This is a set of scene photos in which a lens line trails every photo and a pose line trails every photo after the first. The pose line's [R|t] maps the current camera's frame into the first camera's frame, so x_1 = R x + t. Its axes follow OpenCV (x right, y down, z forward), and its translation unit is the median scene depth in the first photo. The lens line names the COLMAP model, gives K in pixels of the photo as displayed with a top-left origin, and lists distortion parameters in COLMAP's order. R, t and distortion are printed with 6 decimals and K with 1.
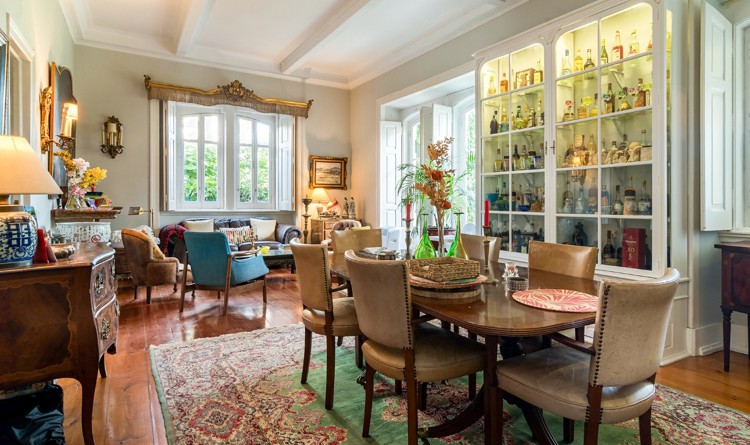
lens RADIAL K [[432.8, 0, 400.9], [0, 432.8, 221.8], [0, 0, 1]] dist [0.000519, -0.024726]
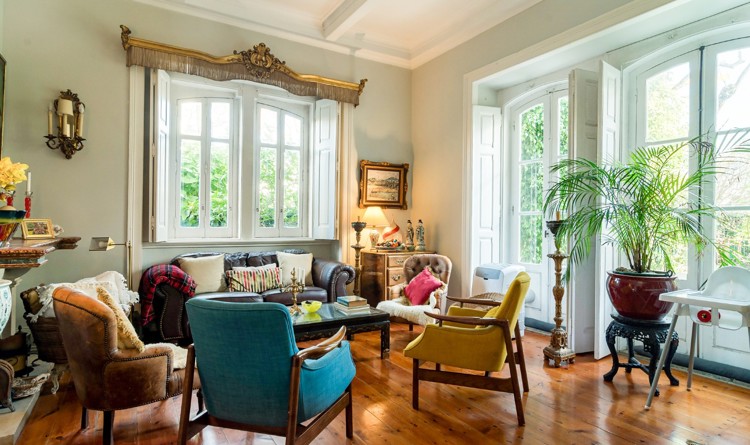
lens RADIAL K [[412.5, 0, 367.5], [0, 412.5, 225.3], [0, 0, 1]] dist [0.000030, -0.001879]
pose [[0.999645, -0.005727, -0.026015, -0.190669], [0.004492, 0.998872, -0.047279, -0.018145], [0.026257, 0.047145, 0.998543, 0.362080]]
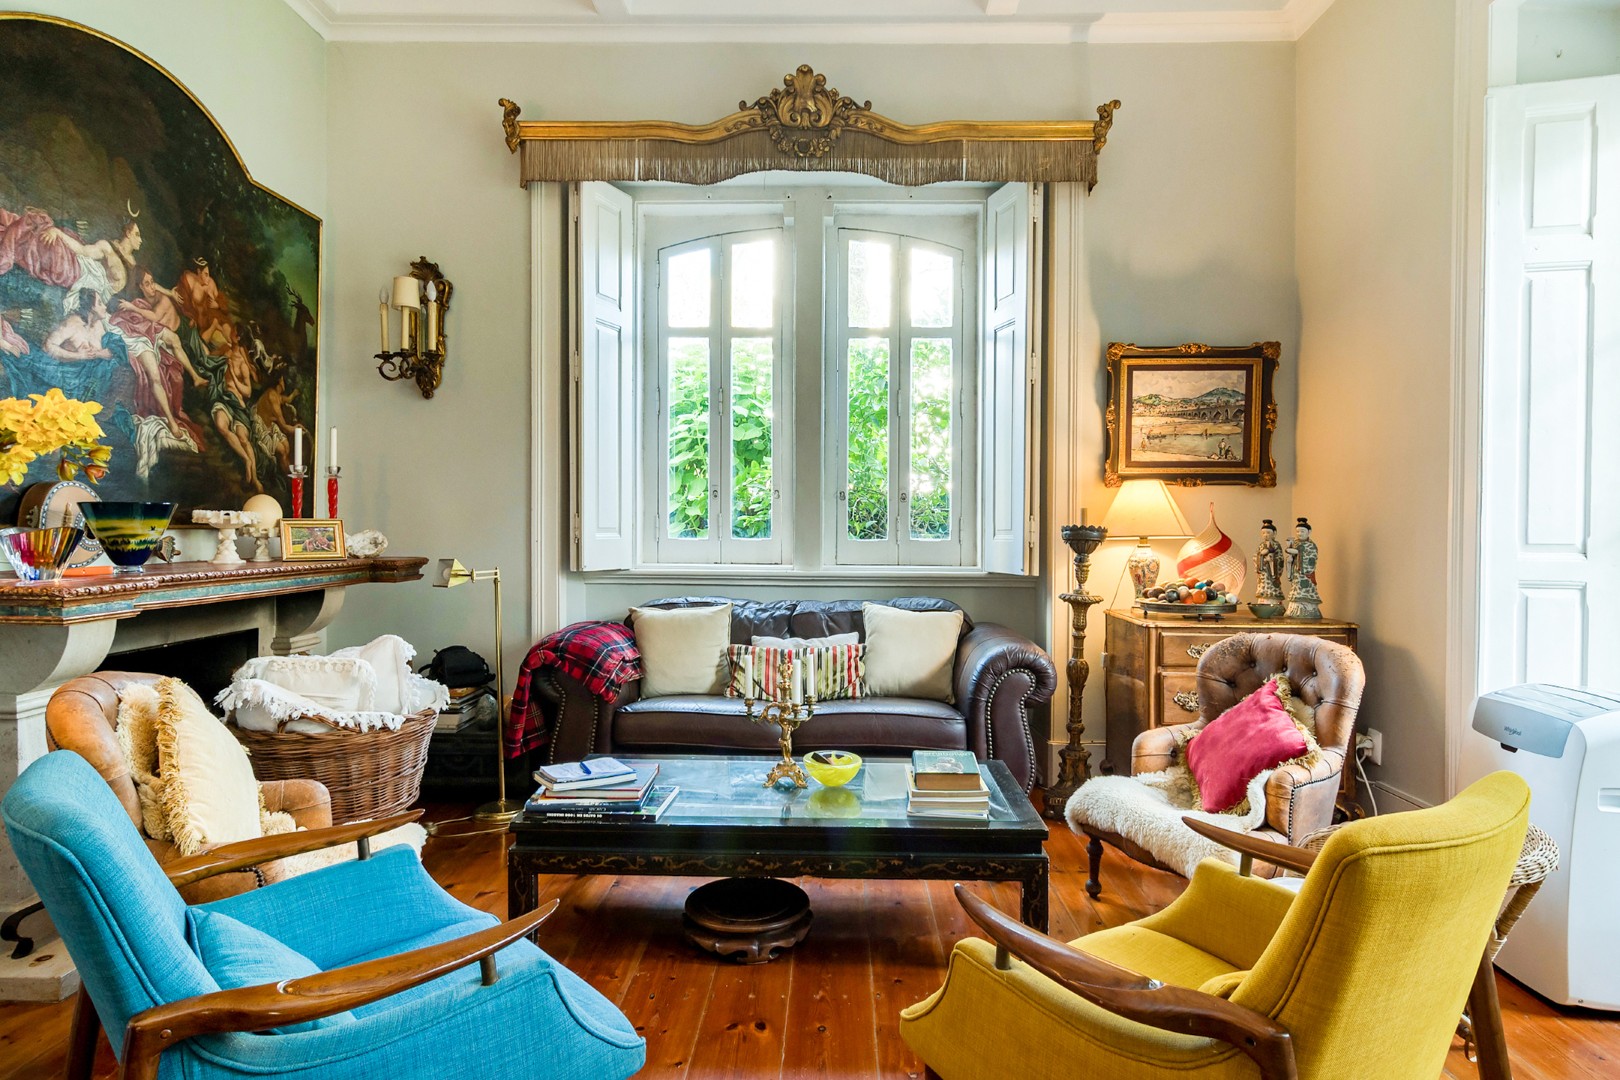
lens RADIAL K [[886.6, 0, 828.1], [0, 886.6, 539.5], [0, 0, 1]] dist [-0.004116, -0.000437]
pose [[0.836824, 0.000827, -0.547472, -0.074519], [-0.024277, 0.999071, -0.035599, -0.026653], [0.546934, 0.043081, 0.836067, 0.541580]]
